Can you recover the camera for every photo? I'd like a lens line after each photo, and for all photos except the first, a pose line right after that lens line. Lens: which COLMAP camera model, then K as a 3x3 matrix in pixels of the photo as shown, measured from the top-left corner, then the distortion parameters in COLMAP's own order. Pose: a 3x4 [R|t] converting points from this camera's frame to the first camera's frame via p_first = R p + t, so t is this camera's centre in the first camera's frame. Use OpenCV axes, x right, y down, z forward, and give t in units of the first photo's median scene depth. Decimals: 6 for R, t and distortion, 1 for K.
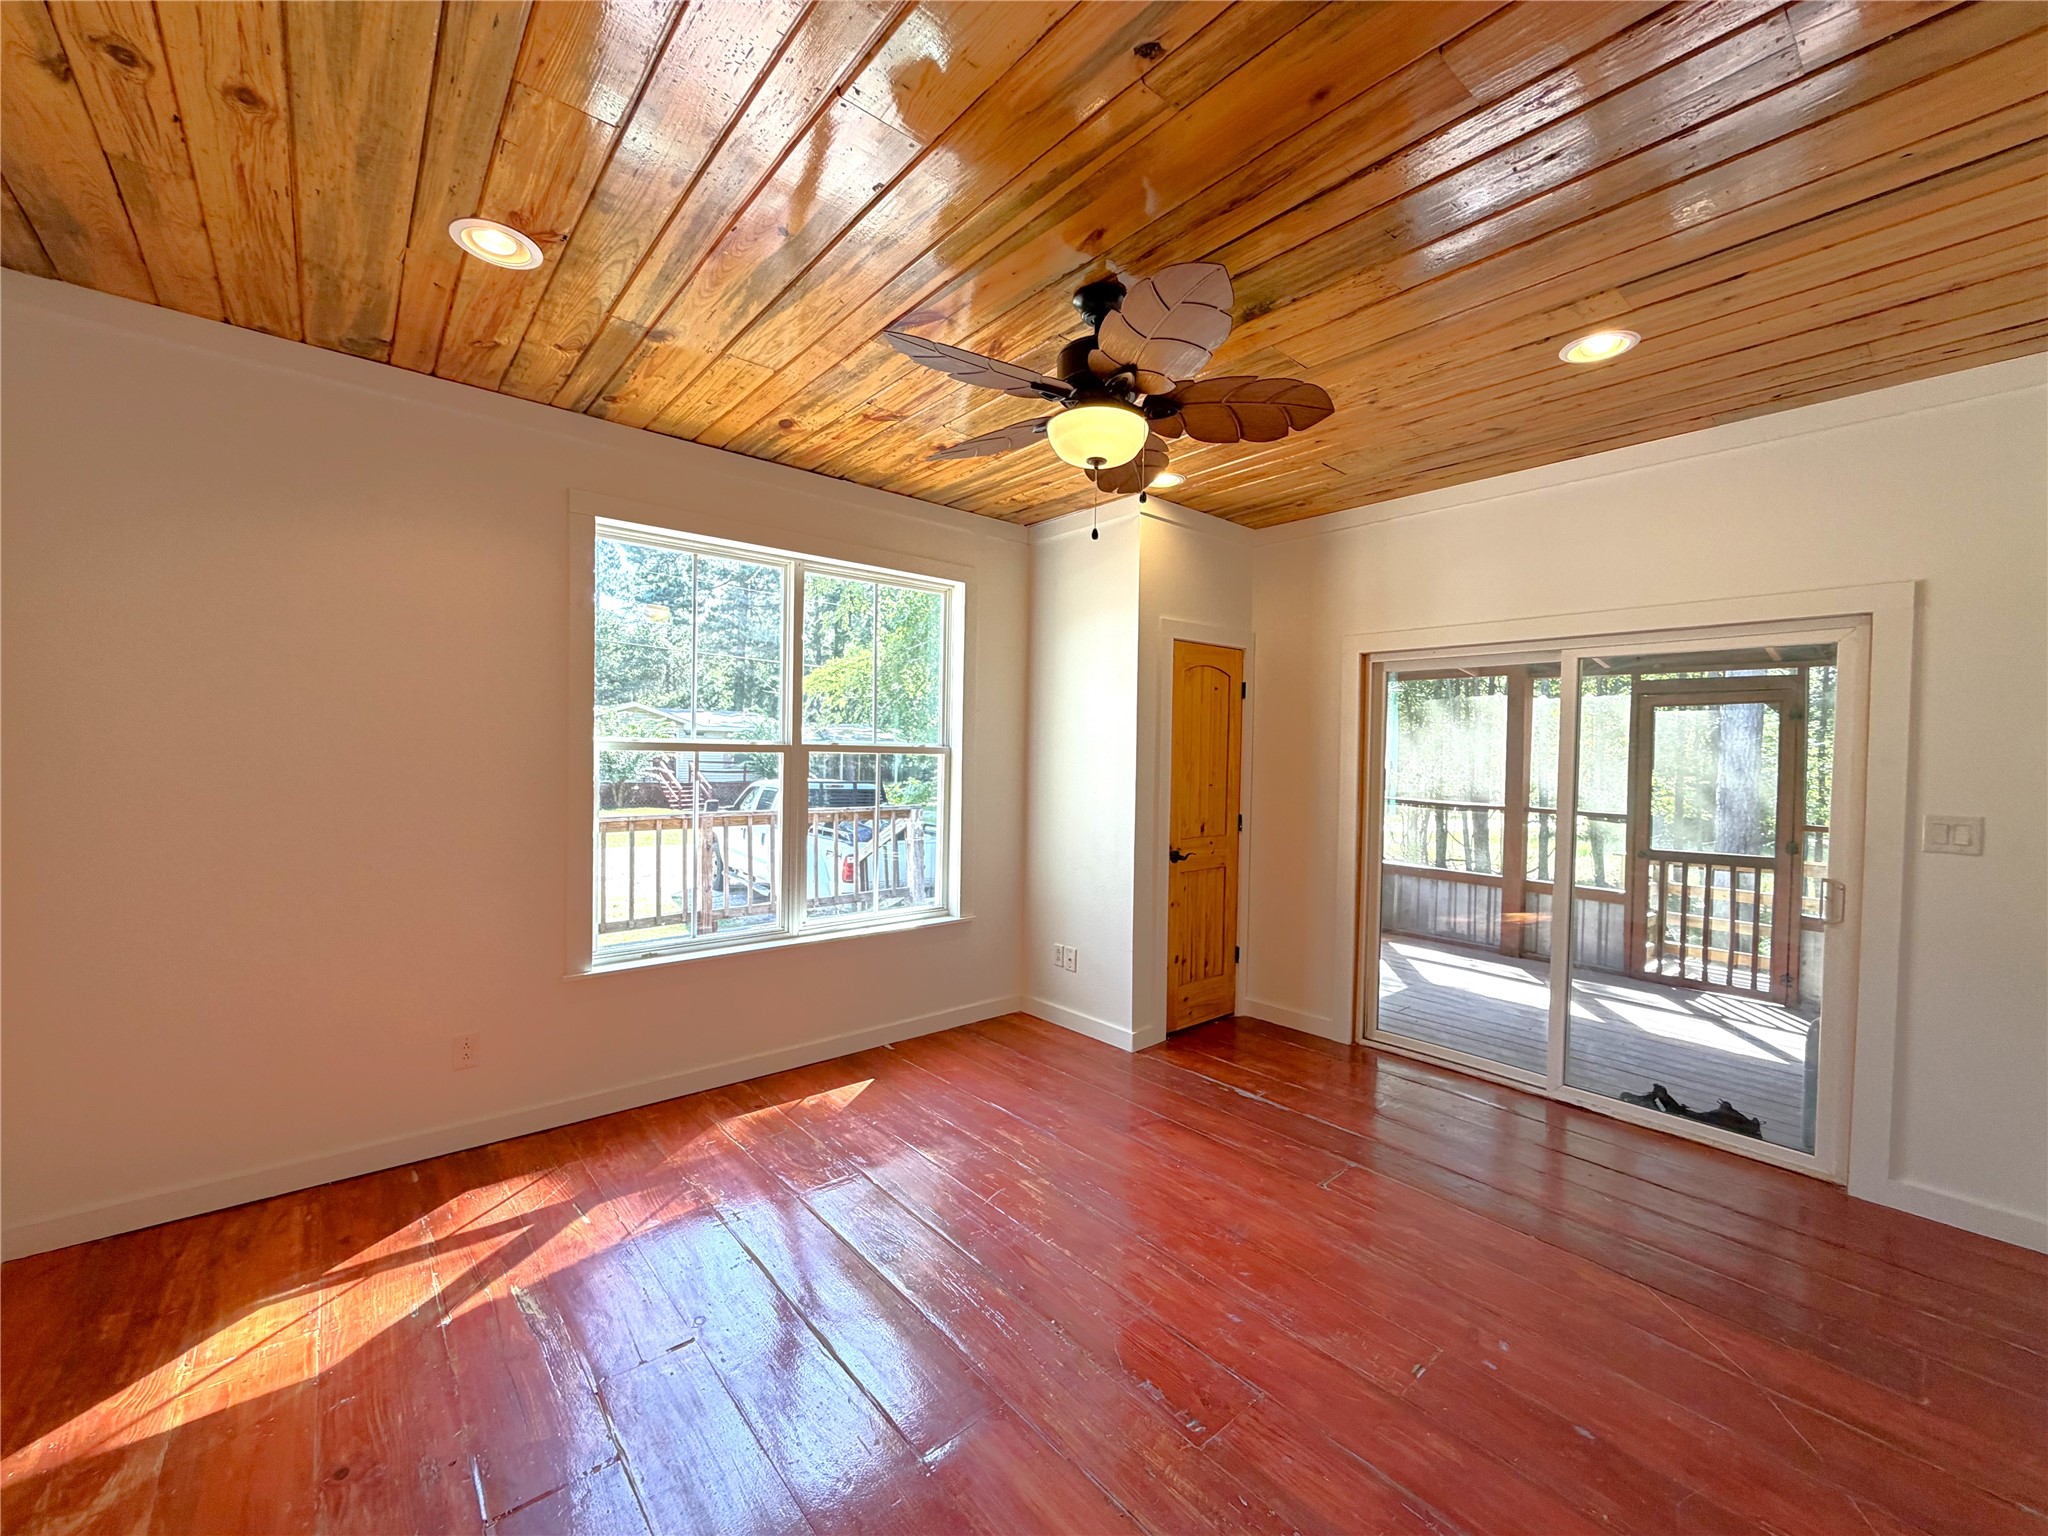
lens RADIAL K [[818.6, 0, 1017.0], [0, 818.6, 768.7], [0, 0, 1]] dist [-0.001045, 0.000411]
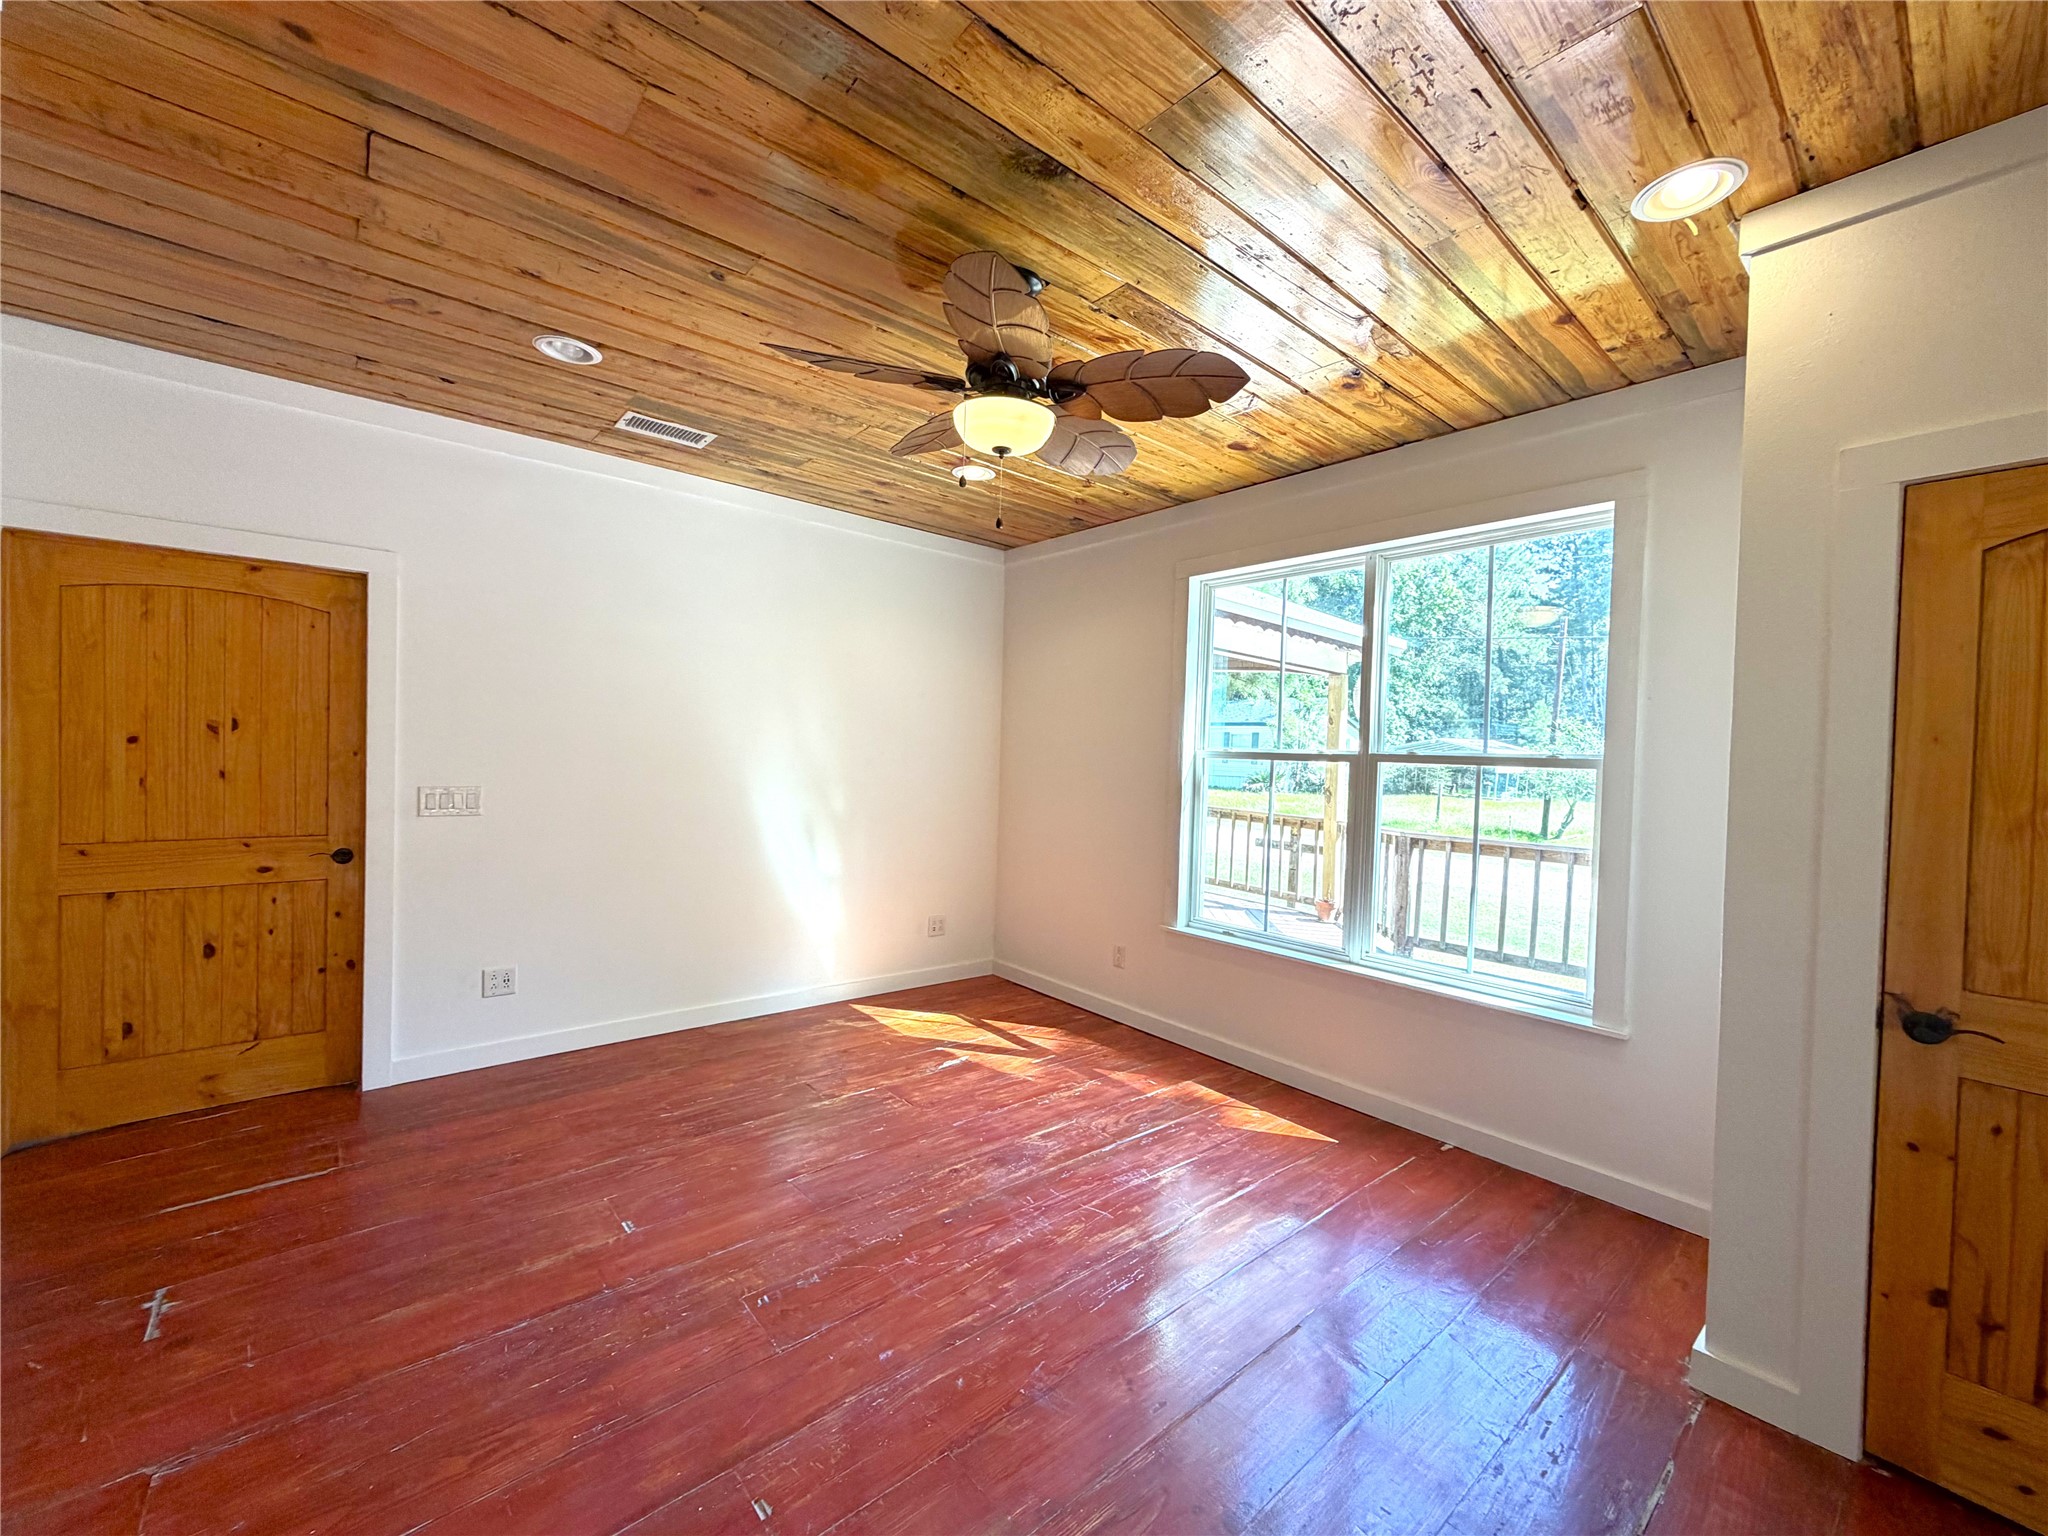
lens RADIAL K [[818.6, 0, 1017.0], [0, 818.6, 768.7], [0, 0, 1]] dist [-0.001045, 0.000411]
pose [[0.000177, 0.000532, -1.000000, 0.862631], [-0.053998, 0.998541, 0.000521, 0.009527], [0.998541, 0.053998, 0.000206, 0.815979]]
